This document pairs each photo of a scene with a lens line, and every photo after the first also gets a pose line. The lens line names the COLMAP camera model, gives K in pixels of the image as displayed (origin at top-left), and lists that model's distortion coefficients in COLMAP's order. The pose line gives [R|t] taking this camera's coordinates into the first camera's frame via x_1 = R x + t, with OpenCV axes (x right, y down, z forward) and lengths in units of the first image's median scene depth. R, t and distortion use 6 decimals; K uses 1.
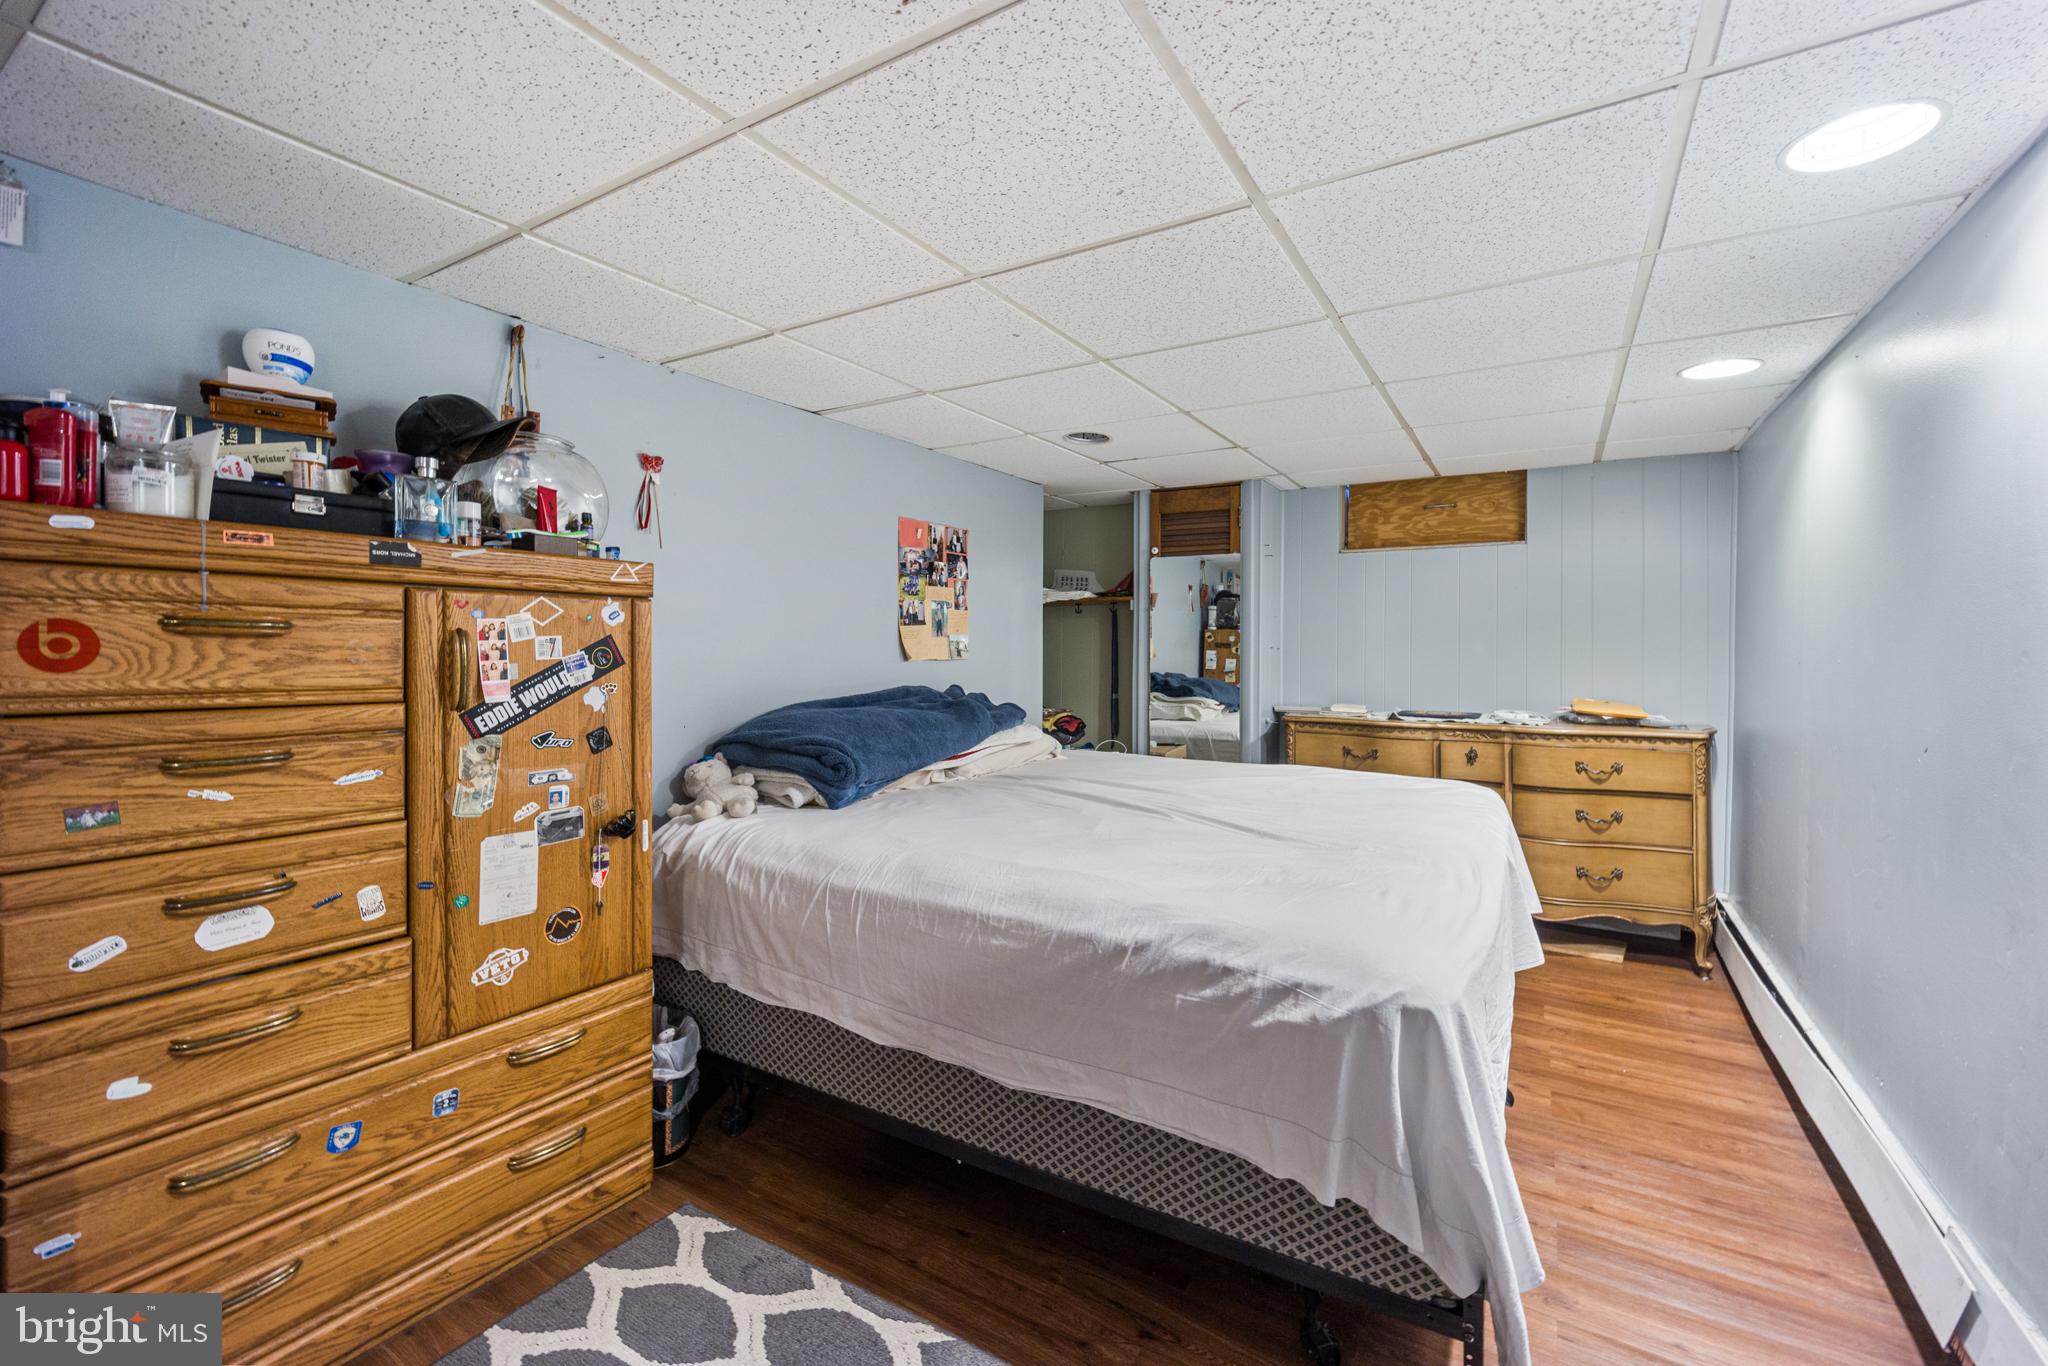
lens RADIAL K [[851.3, 0, 1043.6], [0, 851.3, 652.3], [0, 0, 1]] dist [-0.003338, -0.000444]
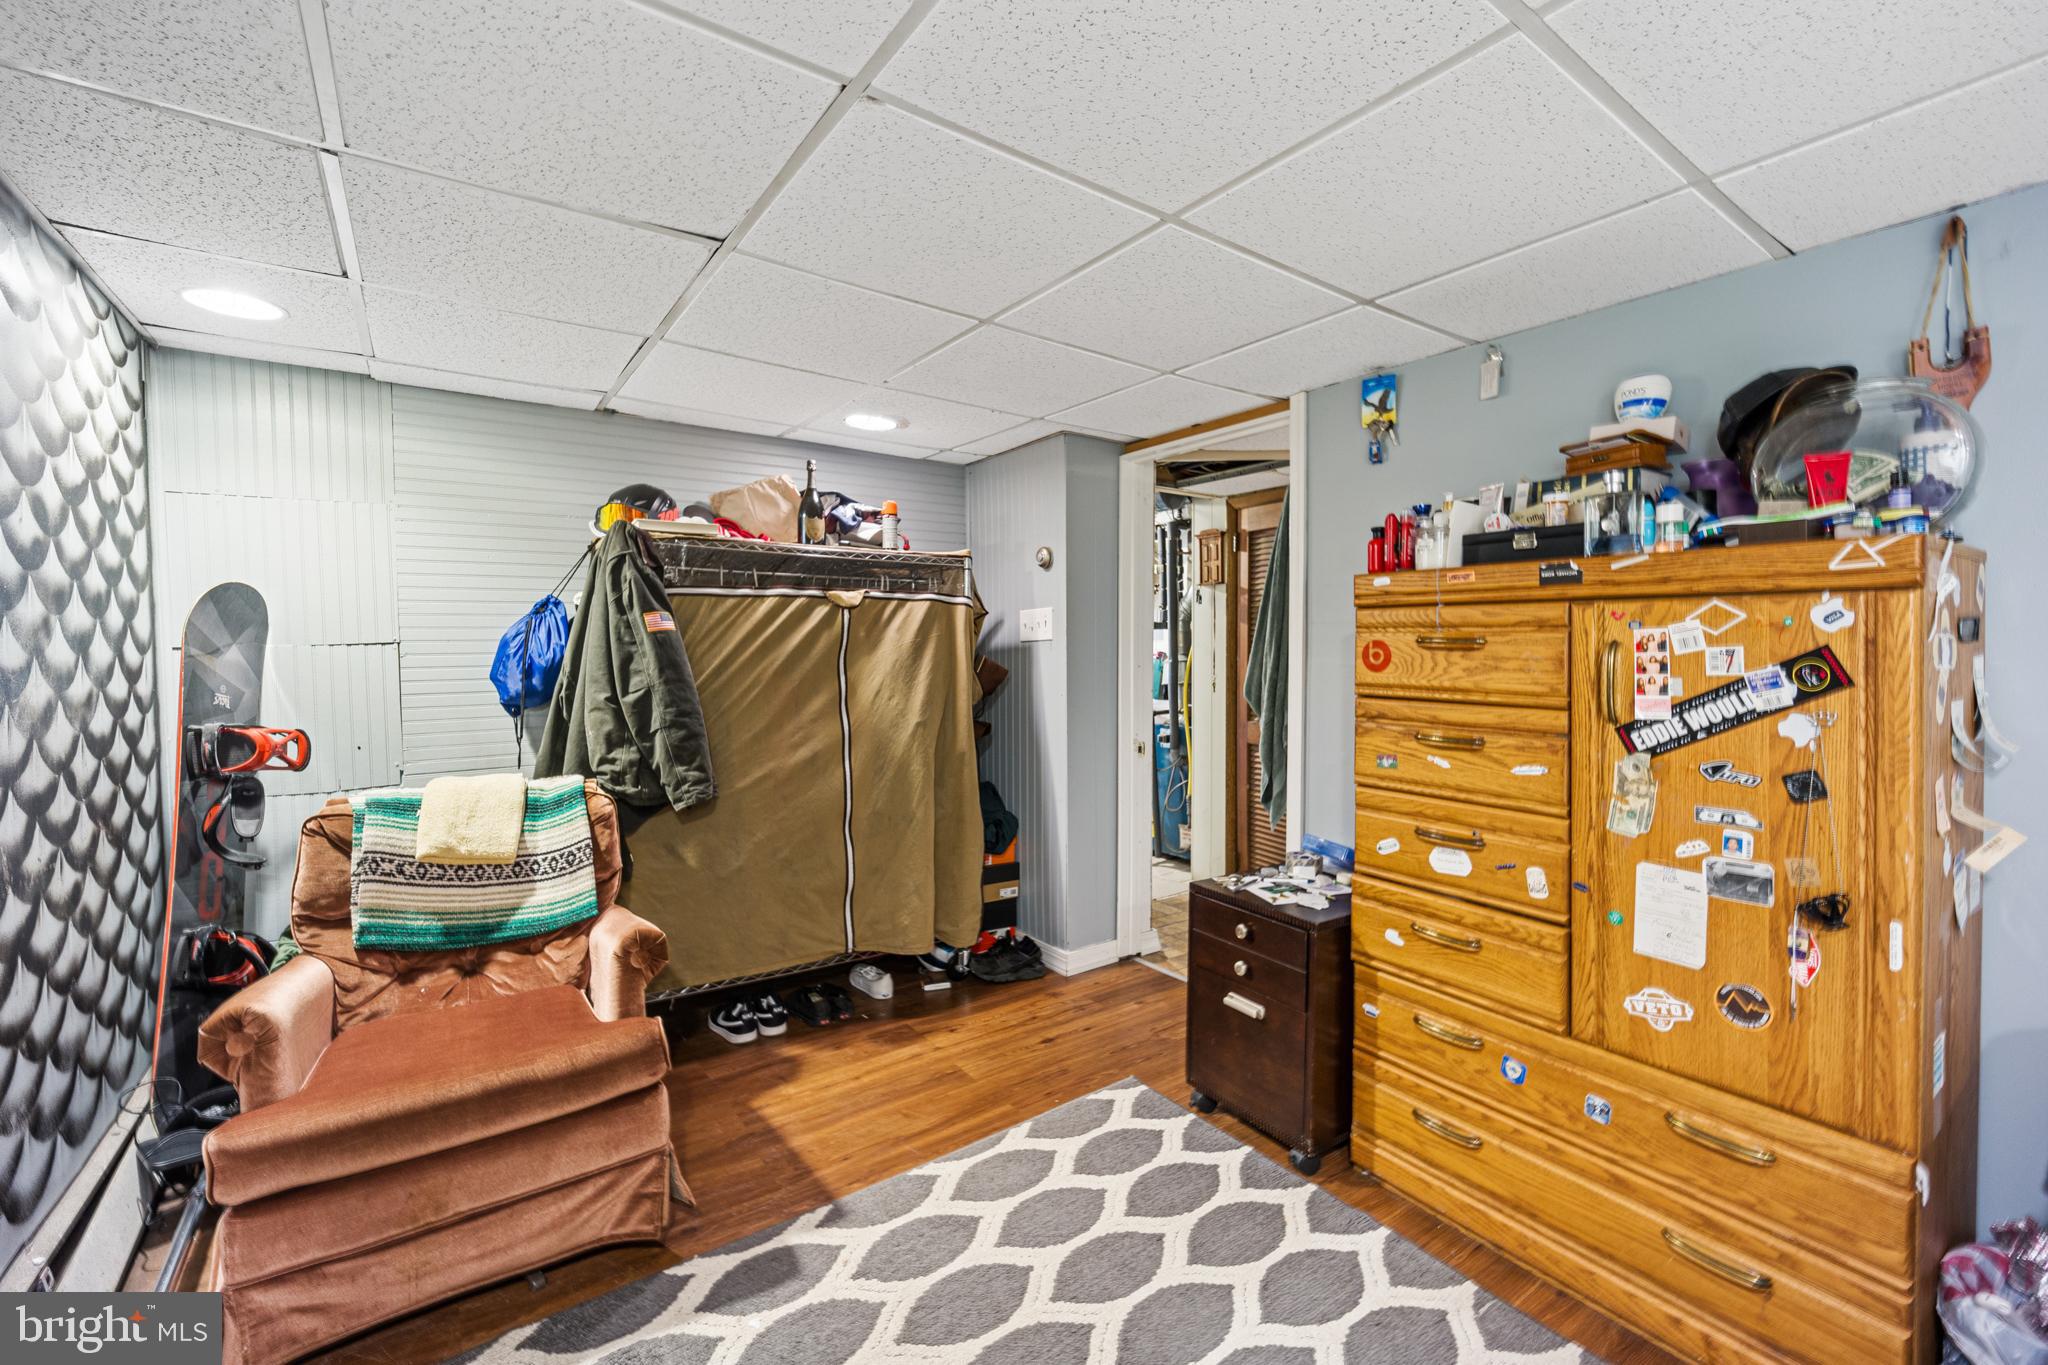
lens RADIAL K [[851.3, 0, 1037.2], [0, 851.3, 654.7], [0, 0, 1]] dist [-0.003338, -0.000444]
pose [[-0.395325, 0.002859, -0.918537, 0.466772], [-0.009983, 0.999923, 0.007409, -0.011428], [0.918487, 0.012099, -0.395266, 0.746327]]
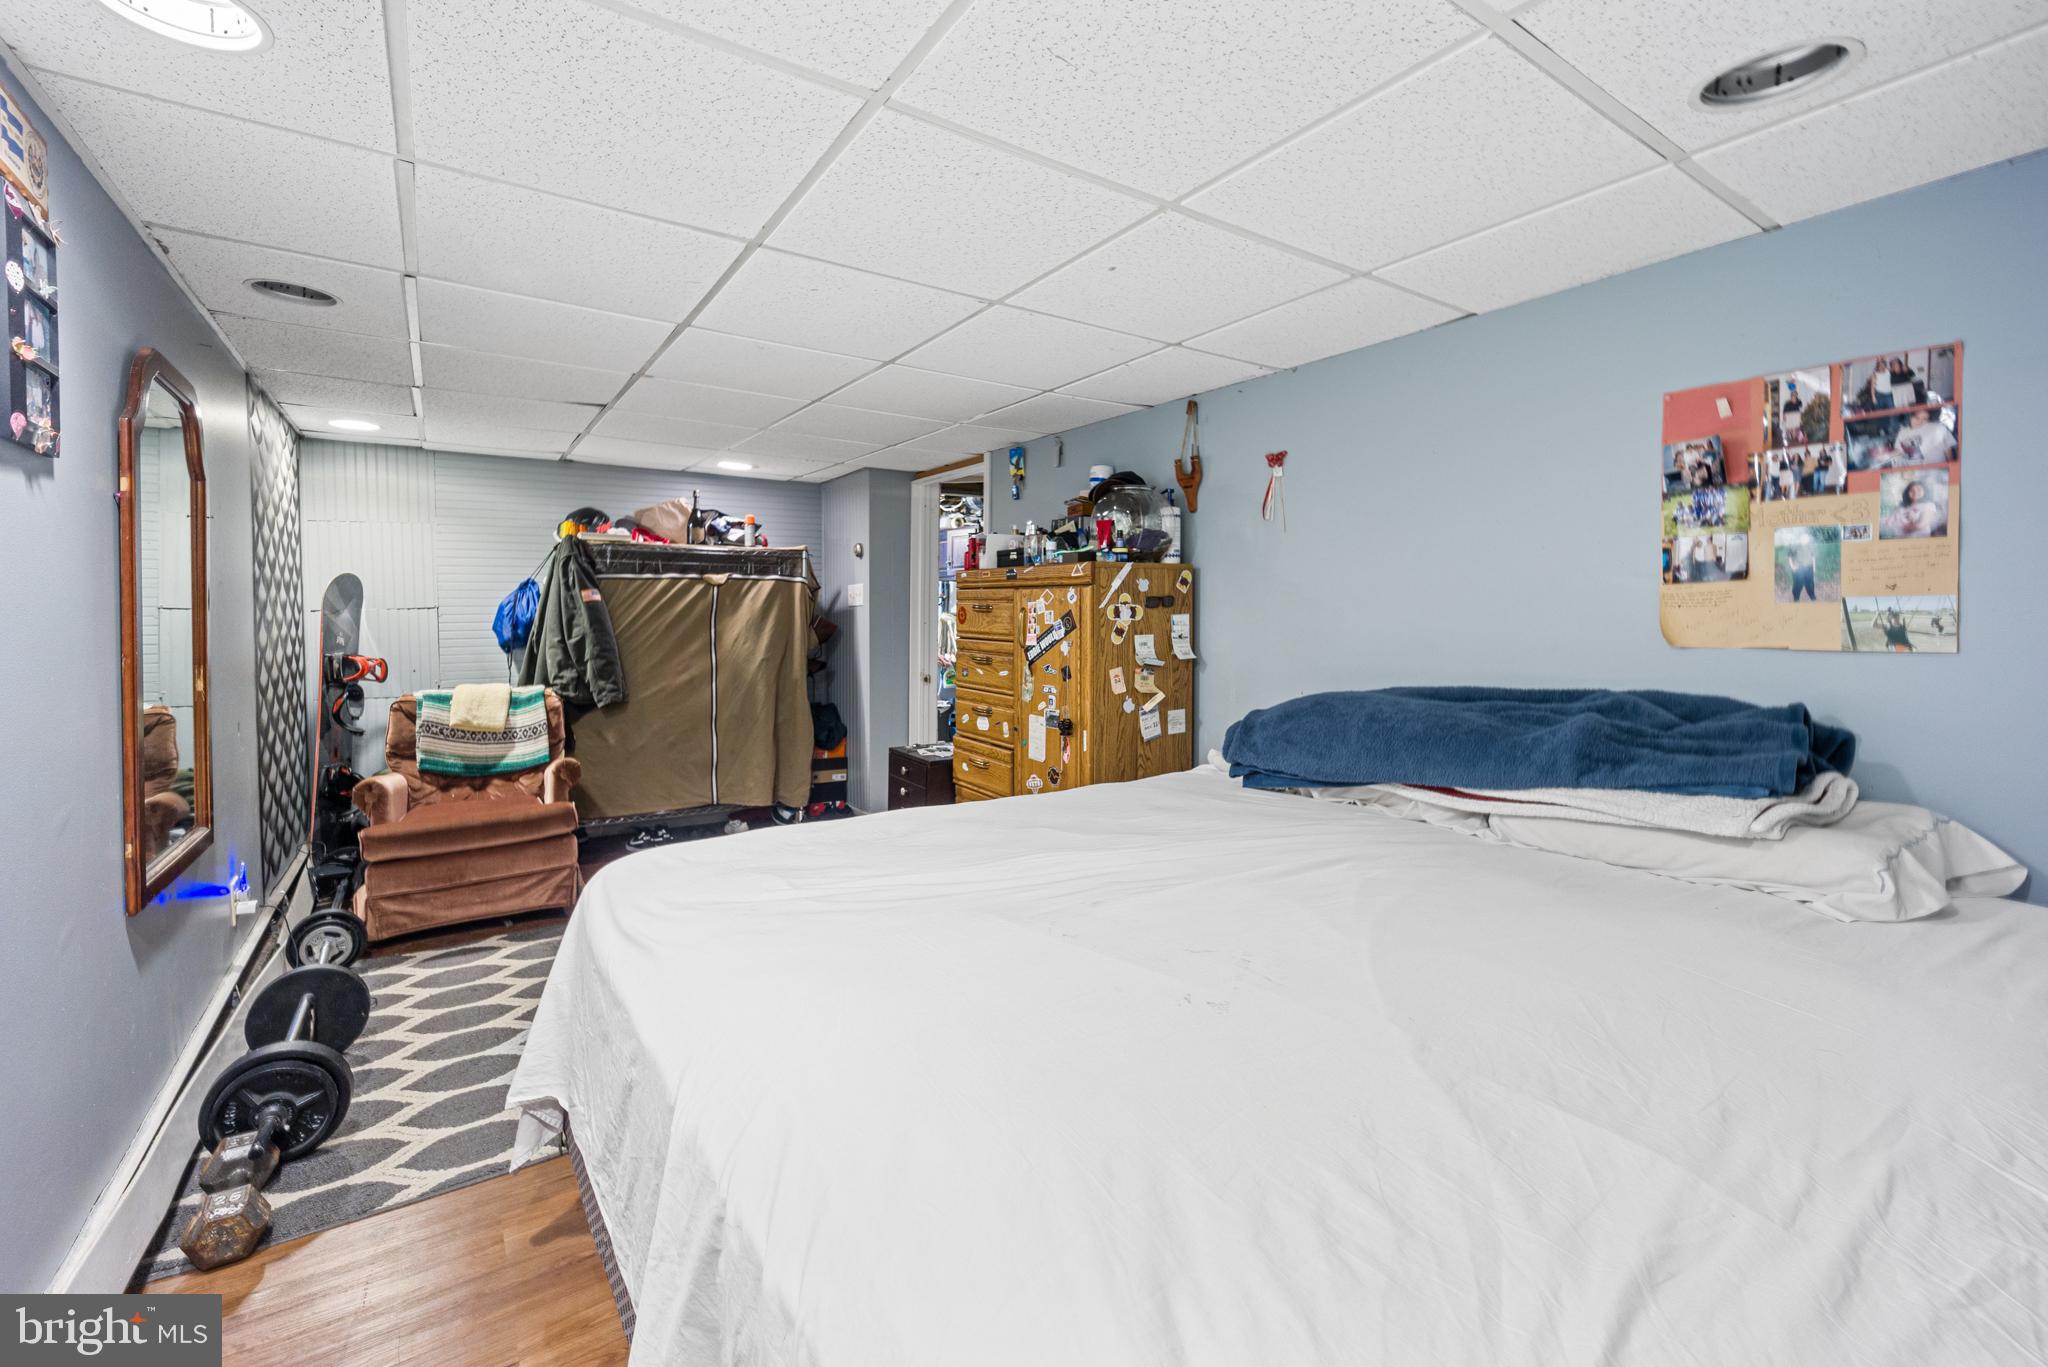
lens RADIAL K [[851.3, 0, 1018.0], [0, 851.3, 611.0], [0, 0, 1]] dist [-0.003338, -0.000444]
pose [[-0.421683, -0.004623, -0.906731, 1.119518], [-0.010188, 0.999948, -0.000361, -0.017810], [0.906686, 0.009085, -0.421709, 1.777893]]
